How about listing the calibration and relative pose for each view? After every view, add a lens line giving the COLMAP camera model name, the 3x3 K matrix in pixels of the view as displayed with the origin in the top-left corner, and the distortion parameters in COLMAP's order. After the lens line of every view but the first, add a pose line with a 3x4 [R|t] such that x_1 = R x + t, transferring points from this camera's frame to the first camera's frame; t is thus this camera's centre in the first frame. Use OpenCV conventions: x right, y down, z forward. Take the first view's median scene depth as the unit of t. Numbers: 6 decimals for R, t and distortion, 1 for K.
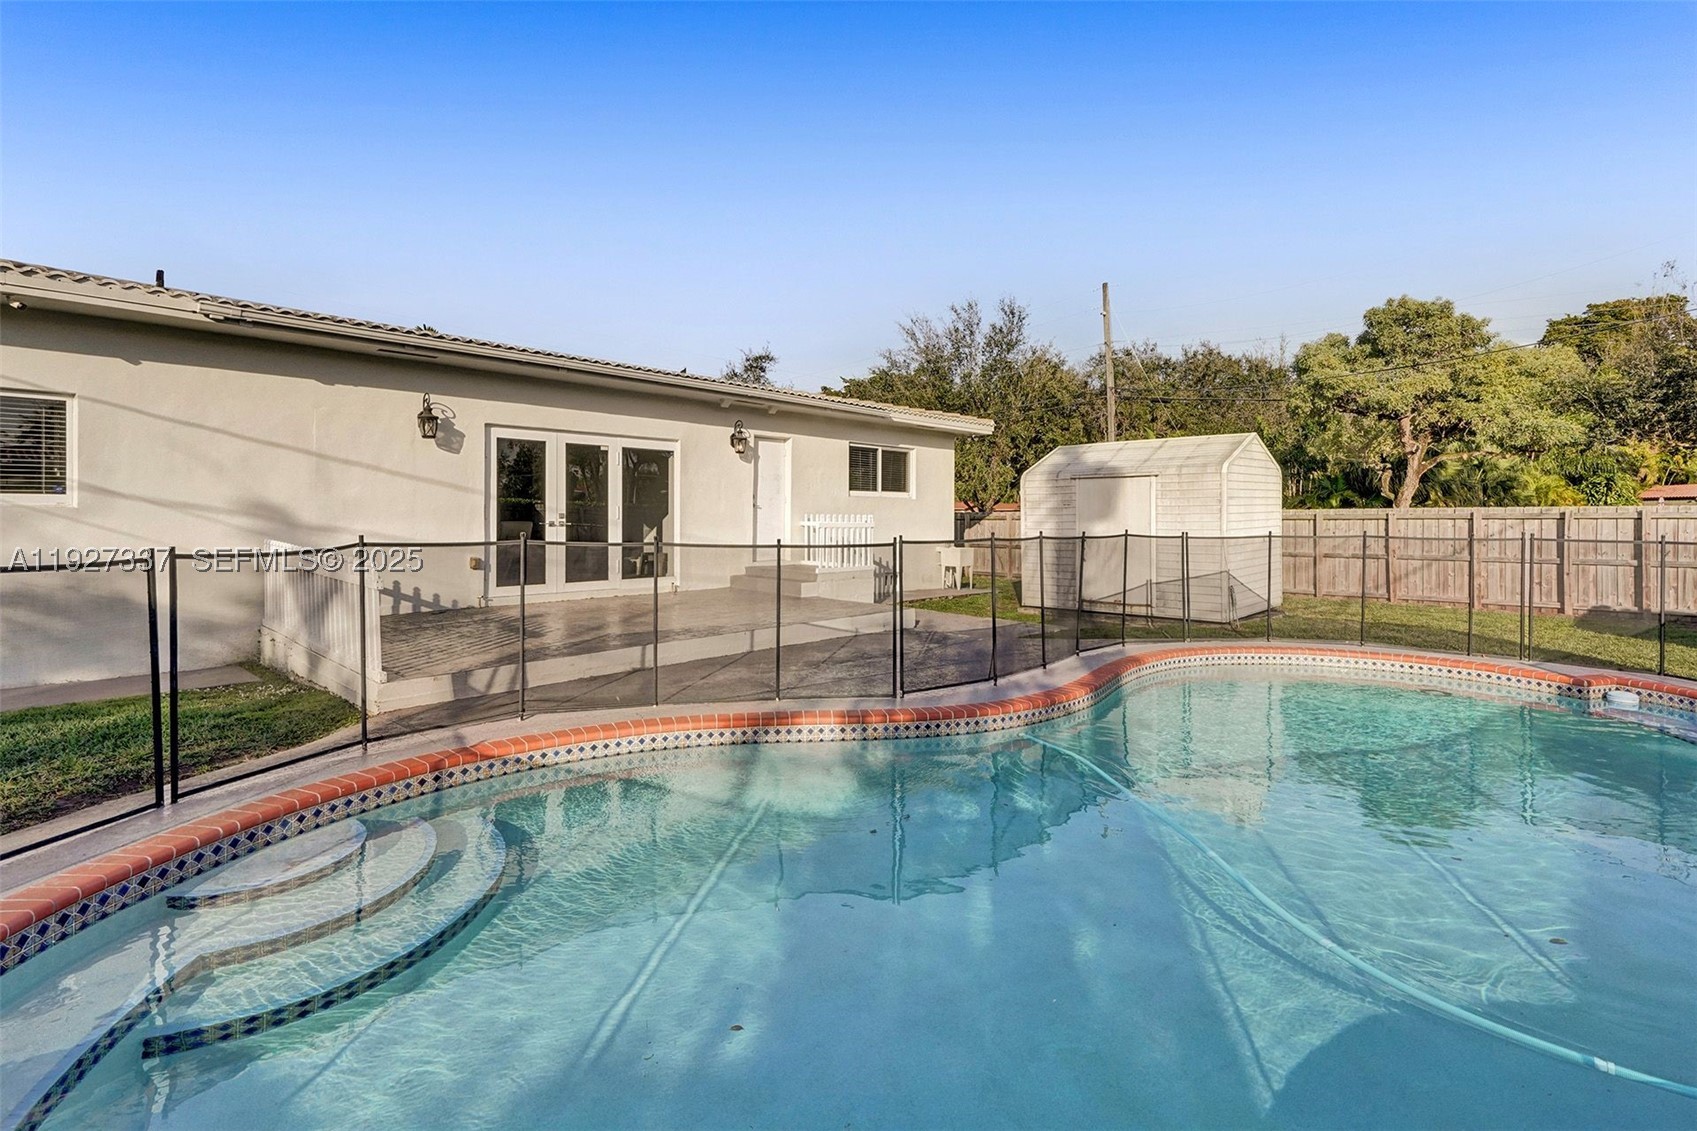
lens RADIAL K [[760.9, 0, 870.5], [0, 760.9, 512.6], [0, 0, 1]] dist [0.039432, 0.000355]
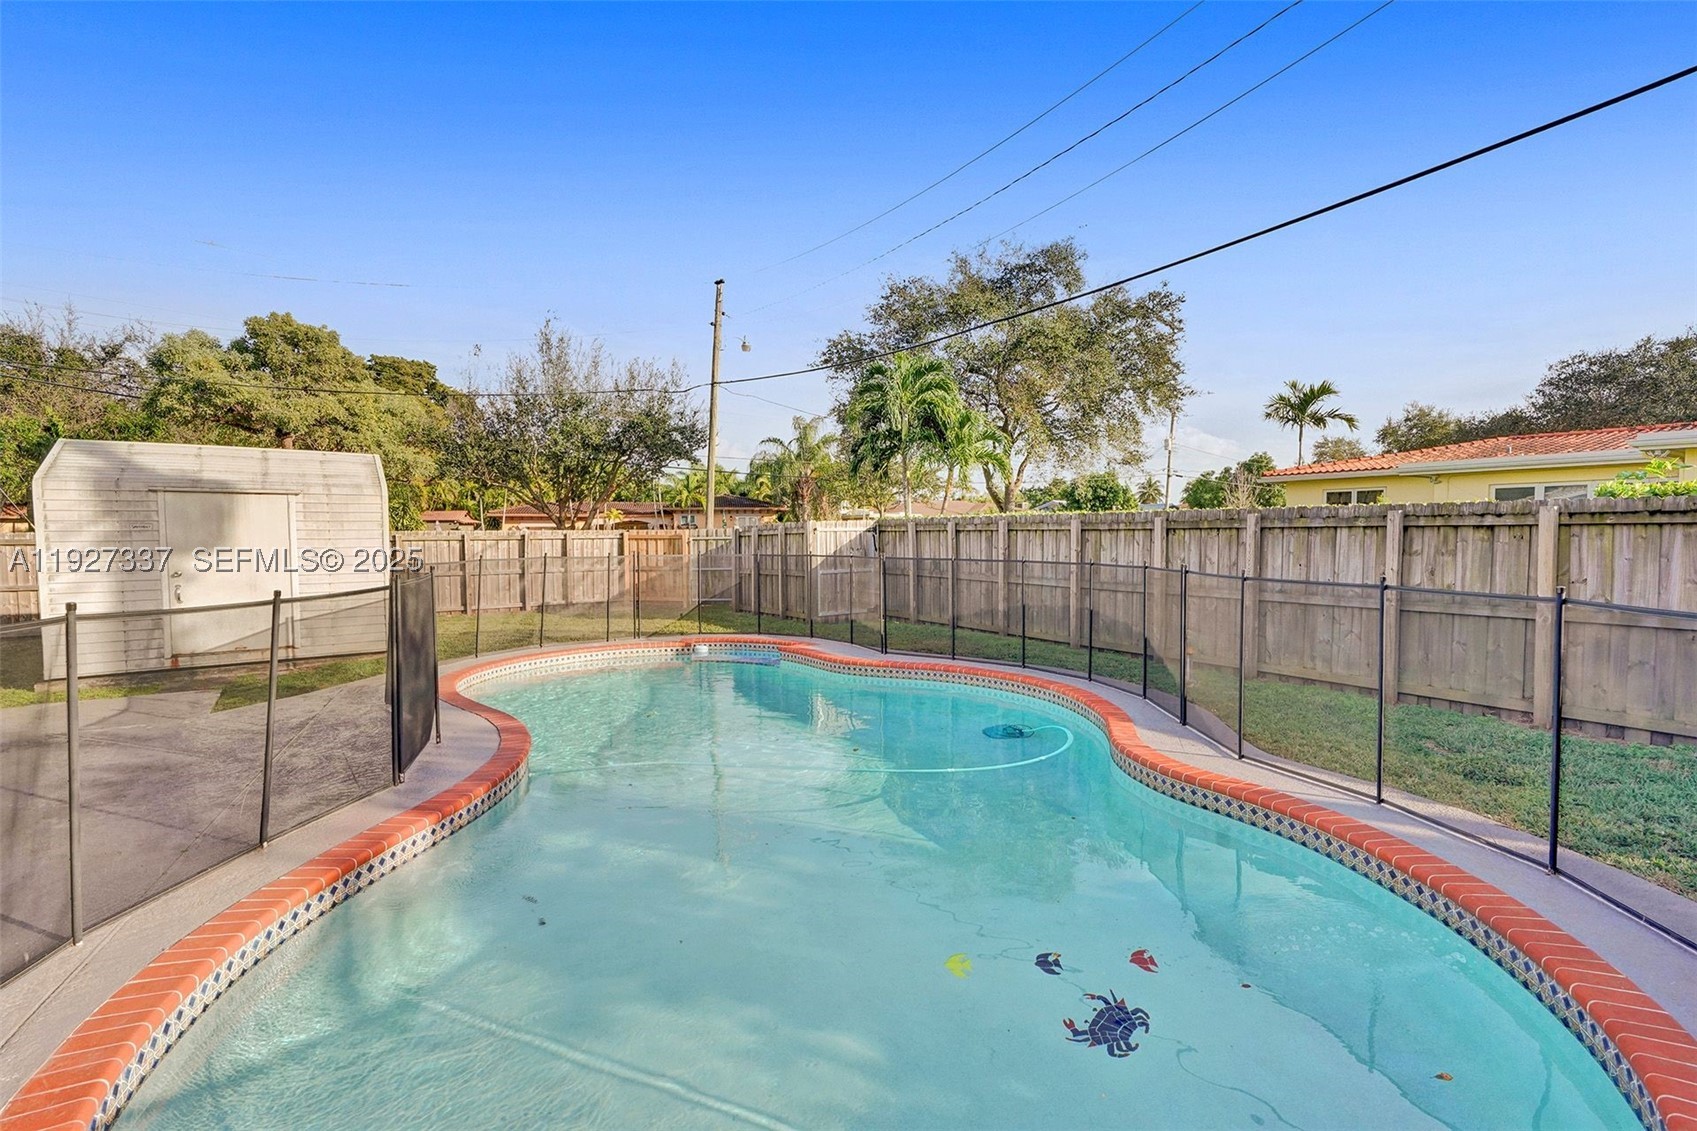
lens RADIAL K [[754.6, 0, 848.7], [0, 754.6, 585.7], [0, 0, 1]] dist [0.023352, -0.012234]
pose [[0.257272, -0.067648, 0.963968, -0.216344], [-0.000997, 0.997528, 0.070269, -0.004981], [-0.966339, -0.019040, 0.256568, 0.136779]]
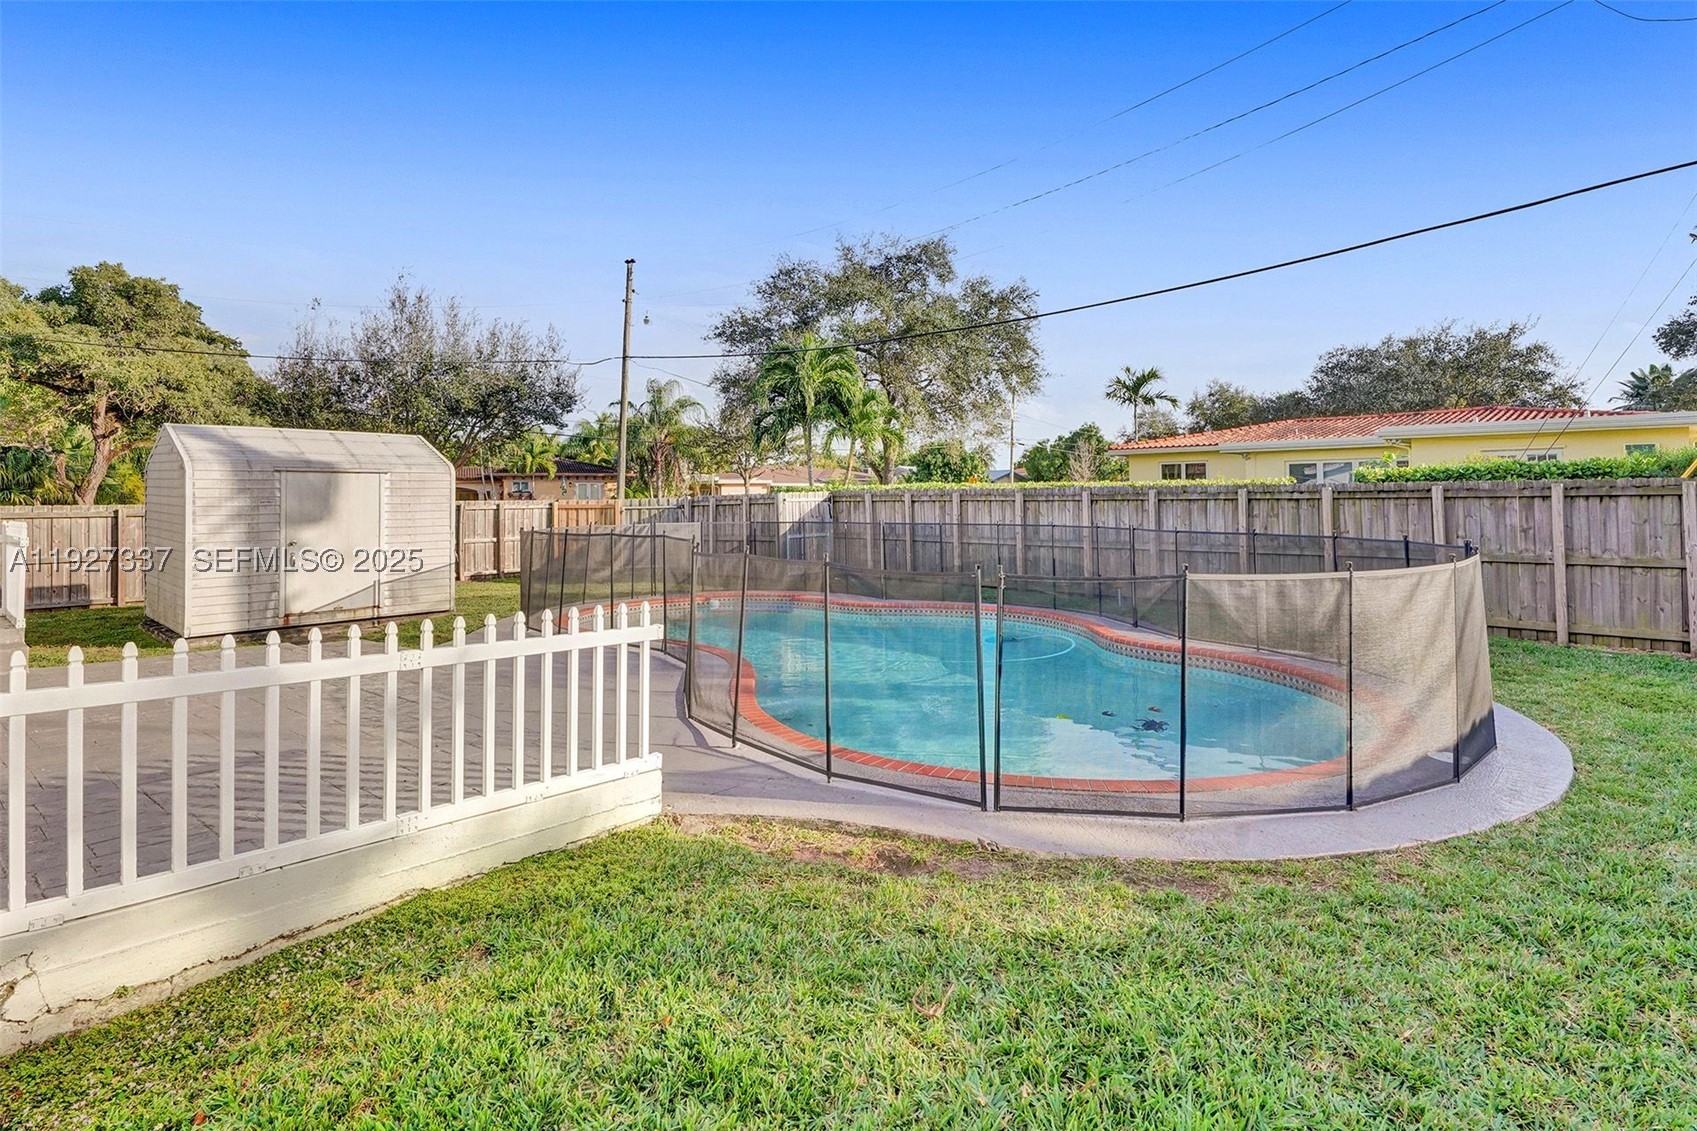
lens RADIAL K [[797.3, 0, 844.8], [0, 797.3, 495.2], [0, 0, 1]] dist [0.001828, -0.000012]
pose [[0.063383, 0.004260, 0.997980, -0.454032], [0.002565, 0.999987, -0.004432, -0.010012], [-0.997986, 0.002841, 0.063372, 0.260729]]
